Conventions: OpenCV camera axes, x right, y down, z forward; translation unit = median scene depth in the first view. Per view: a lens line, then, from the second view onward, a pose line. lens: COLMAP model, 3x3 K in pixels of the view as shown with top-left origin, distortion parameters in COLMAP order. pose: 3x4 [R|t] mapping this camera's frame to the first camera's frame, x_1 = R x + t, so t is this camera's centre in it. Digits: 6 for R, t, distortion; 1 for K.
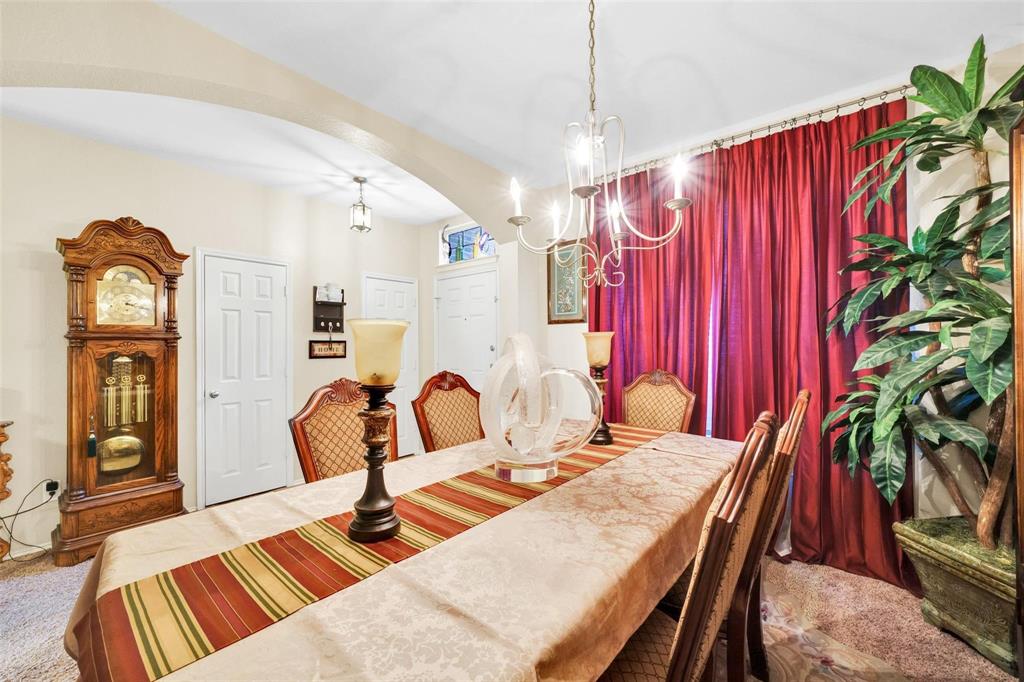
lens RADIAL K [[402.5, 0, 511.5], [0, 402.5, 341.9], [0, 0, 1]] dist [-0.010201, 0.001122]
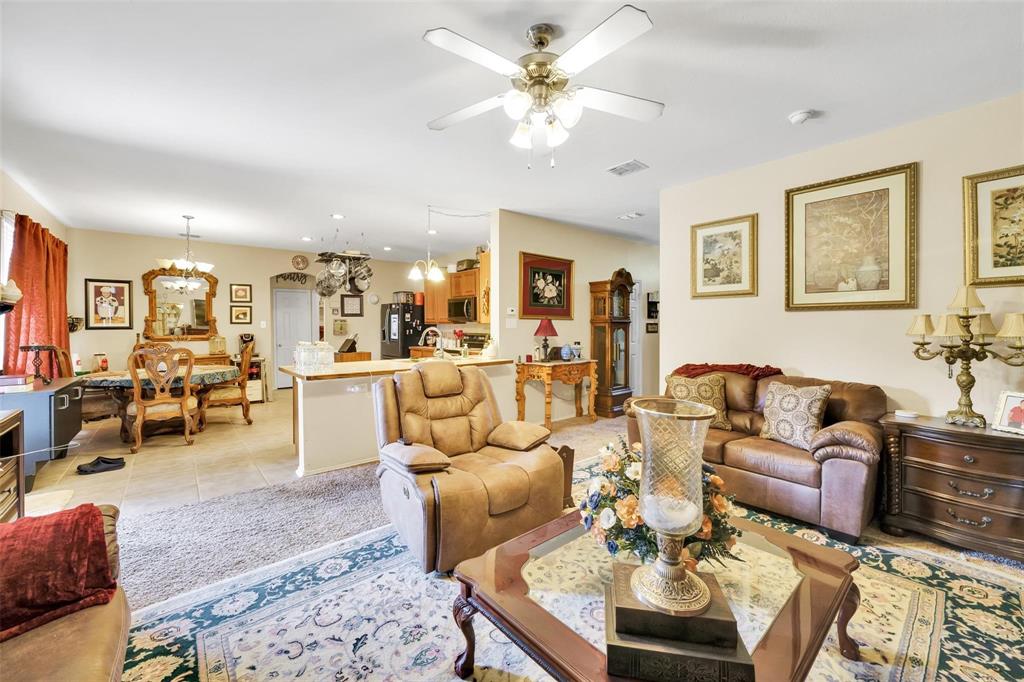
lens RADIAL K [[402.5, 0, 510.9], [0, 402.5, 325.7], [0, 0, 1]] dist [-0.010201, 0.001122]
pose [[0.987266, 0.001715, -0.159068, -0.819404], [-0.001597, 0.999998, 0.000869, 0.006787], [0.159069, -0.000603, 0.987267, -0.887863]]
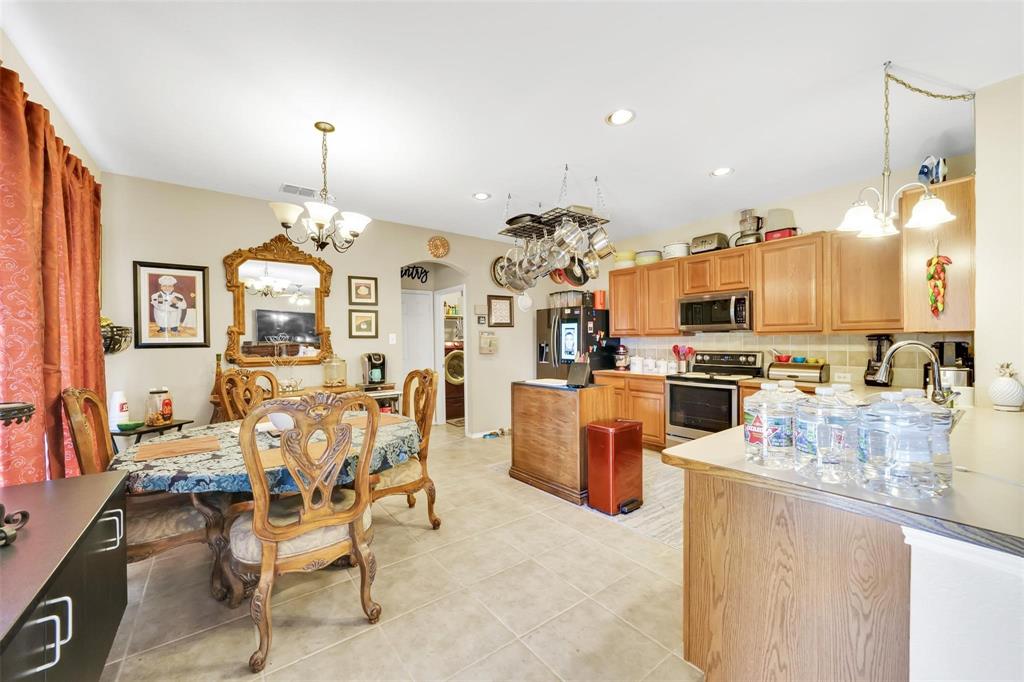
lens RADIAL K [[402.5, 0, 521.7], [0, 402.5, 341.7], [0, 0, 1]] dist [-0.010201, 0.001122]
pose [[0.978604, -0.003025, -0.205732, -1.618270], [0.003556, 0.999991, 0.002209, 0.011921], [0.205723, -0.002893, 0.978606, -0.350126]]
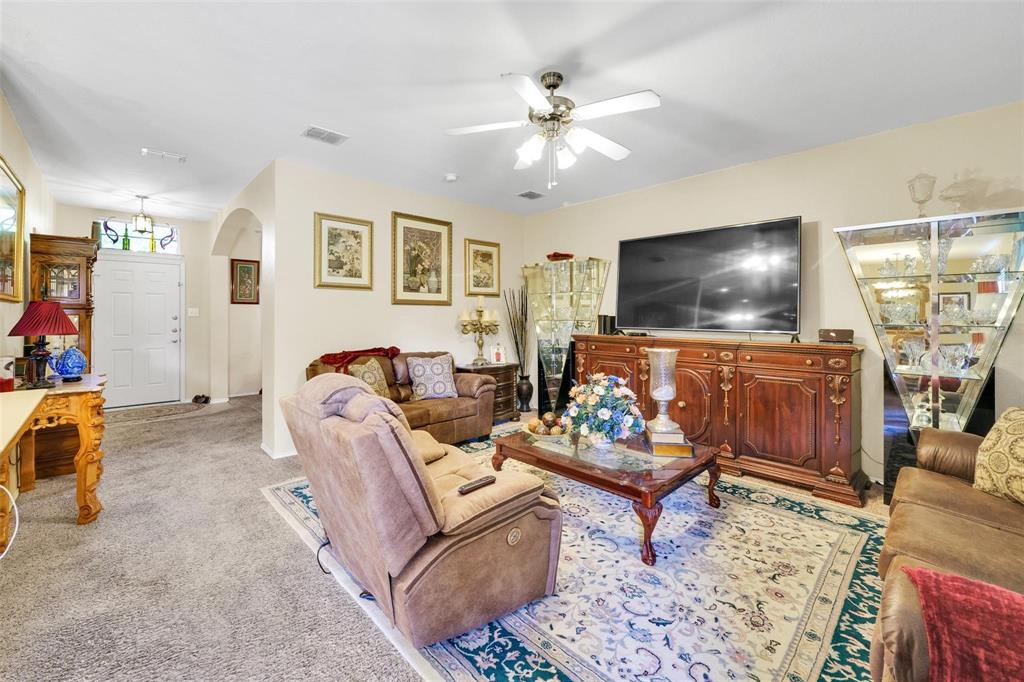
lens RADIAL K [[402.5, 0, 520.5], [0, 402.5, 320.8], [0, 0, 1]] dist [-0.010201, 0.001122]
pose [[0.103503, -0.010795, 0.994571, -1.461359], [-0.002737, 0.999934, 0.011139, 0.007477], [-0.994625, -0.003875, 0.103466, -0.411011]]
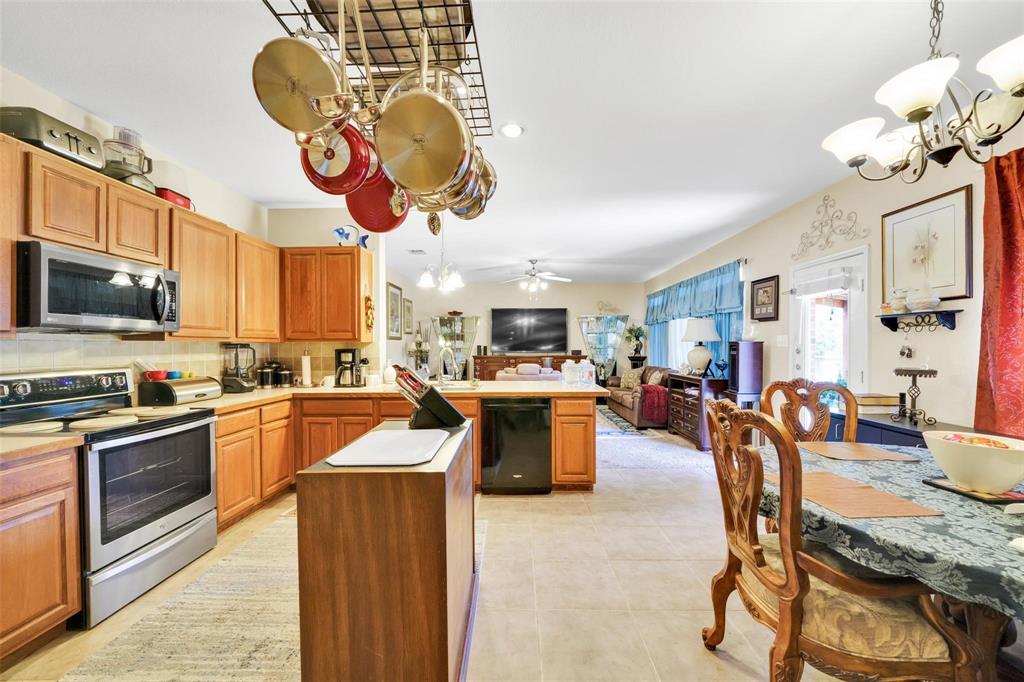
lens RADIAL K [[402.5, 0, 508.4], [0, 402.5, 345.2], [0, 0, 1]] dist [-0.010201, 0.001122]
pose [[-0.632710, 0.007948, 0.774348, -2.125654], [0.006004, 0.999968, -0.005357, 0.014409], [-0.774365, 0.001260, -0.632737, 0.785435]]
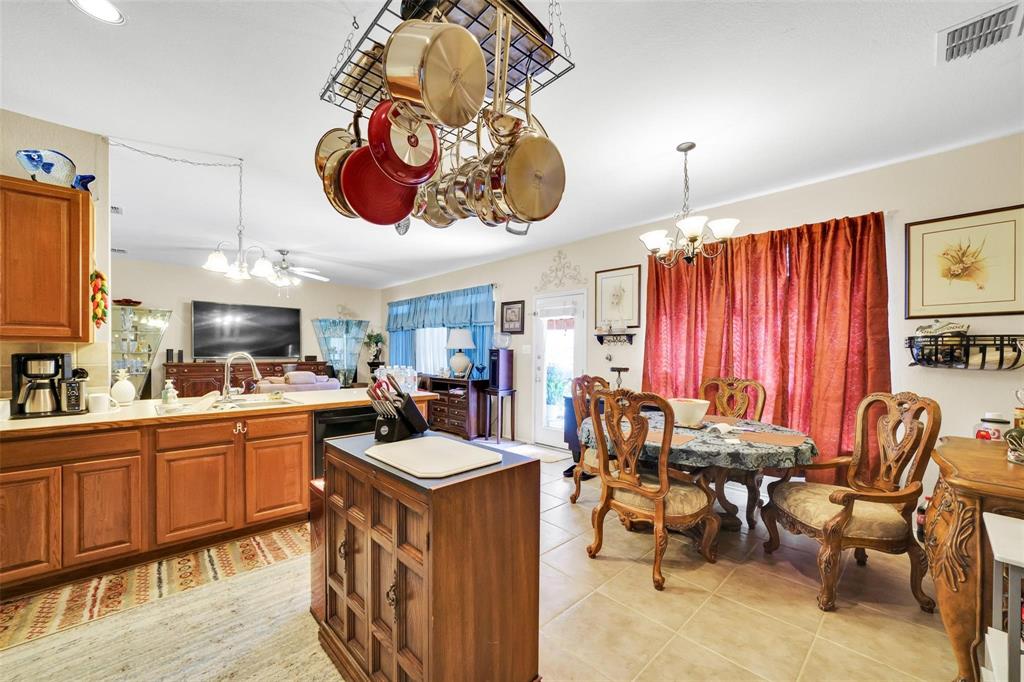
lens RADIAL K [[402.5, 0, 521.7], [0, 402.5, 351.9], [0, 0, 1]] dist [-0.010201, 0.001122]
pose [[-0.995993, -0.001907, 0.089414, -1.864796], [-0.002015, 0.999997, -0.001123, 0.012613], [-0.089411, -0.001299, -0.995994, 0.999611]]
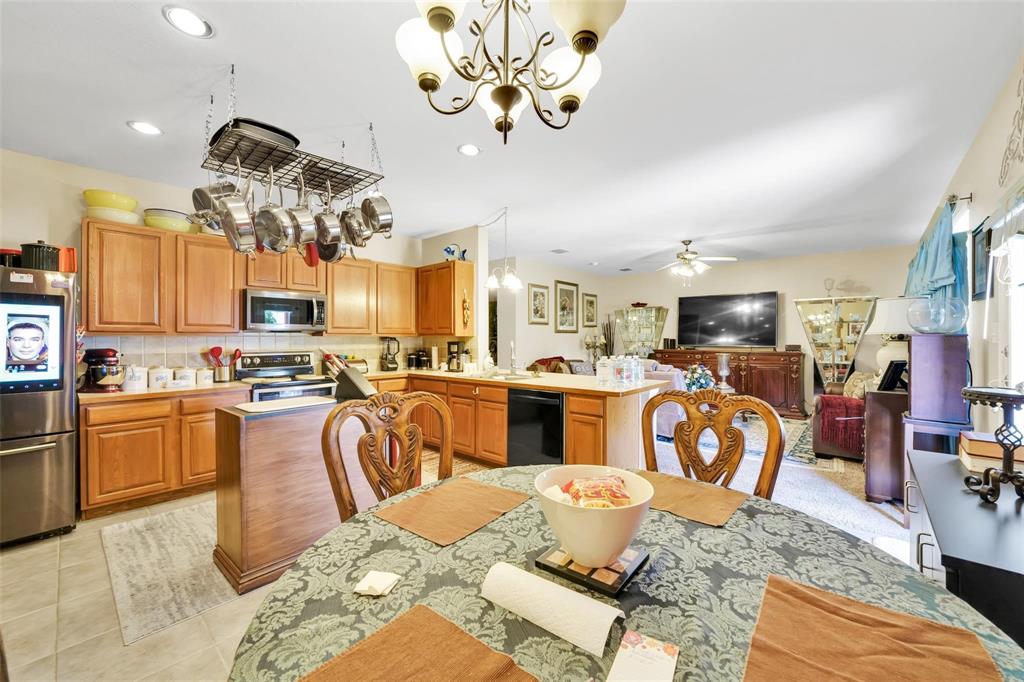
lens RADIAL K [[402.5, 0, 509.6], [0, 402.5, 345.1], [0, 0, 1]] dist [-0.010201, 0.001122]
pose [[0.015726, -0.013215, 0.999789, -2.373318], [0.000343, 0.999913, 0.013212, 0.009600], [-0.999876, 0.000135, 0.015729, 0.258313]]
